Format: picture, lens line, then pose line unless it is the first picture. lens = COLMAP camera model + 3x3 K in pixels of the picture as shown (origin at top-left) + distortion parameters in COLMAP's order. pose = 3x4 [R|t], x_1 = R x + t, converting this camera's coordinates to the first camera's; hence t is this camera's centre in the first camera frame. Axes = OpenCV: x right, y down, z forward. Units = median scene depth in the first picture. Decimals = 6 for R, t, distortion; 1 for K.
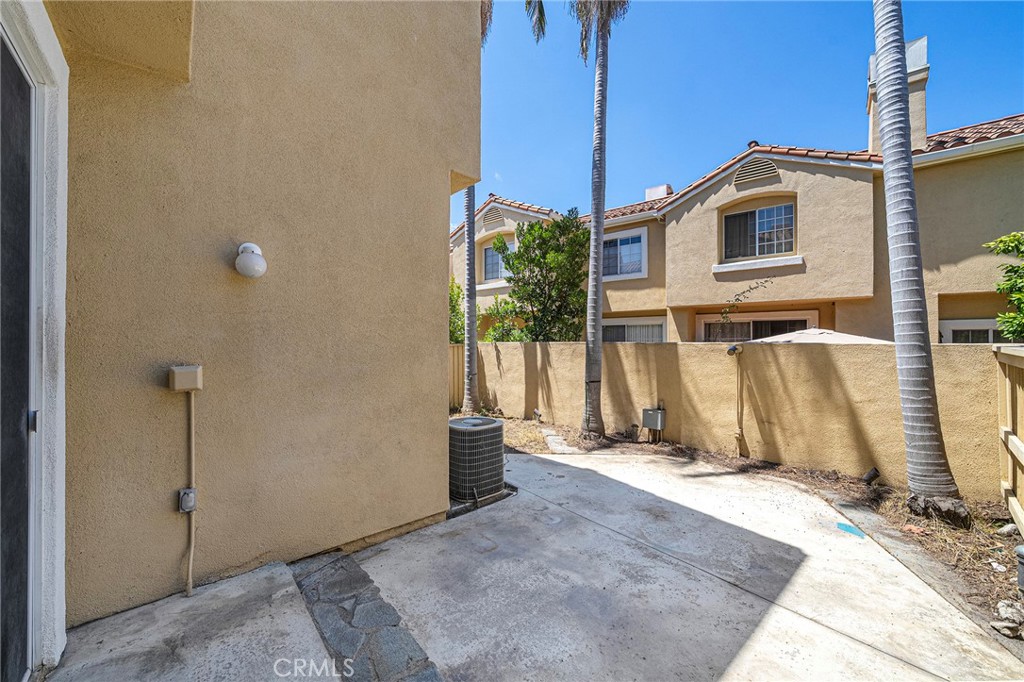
lens RADIAL K [[384.5, 0, 512.0], [0, 384.5, 341.0], [0, 0, 1]] dist [-0.000008, -0.000043]
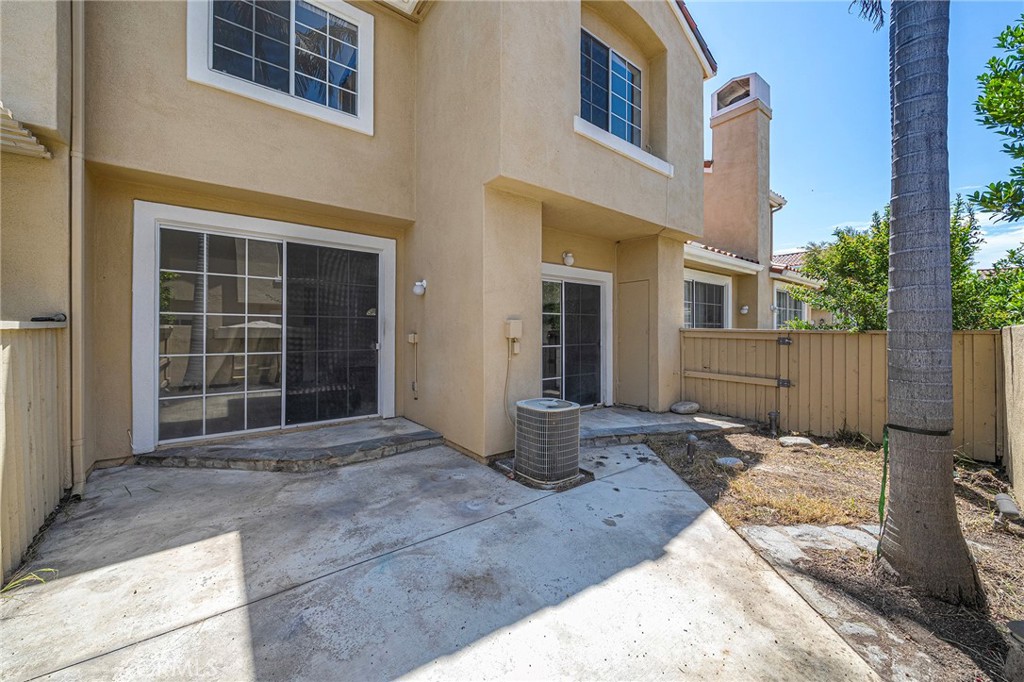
lens RADIAL K [[384.5, 0, 512.0], [0, 384.5, 341.0], [0, 0, 1]] dist [-0.000008, -0.000043]
pose [[-0.066071, 0.025228, -0.997496, 1.167481], [-0.001767, 0.999676, 0.025400, 0.032295], [0.997813, 0.003441, -0.066005, 1.286505]]
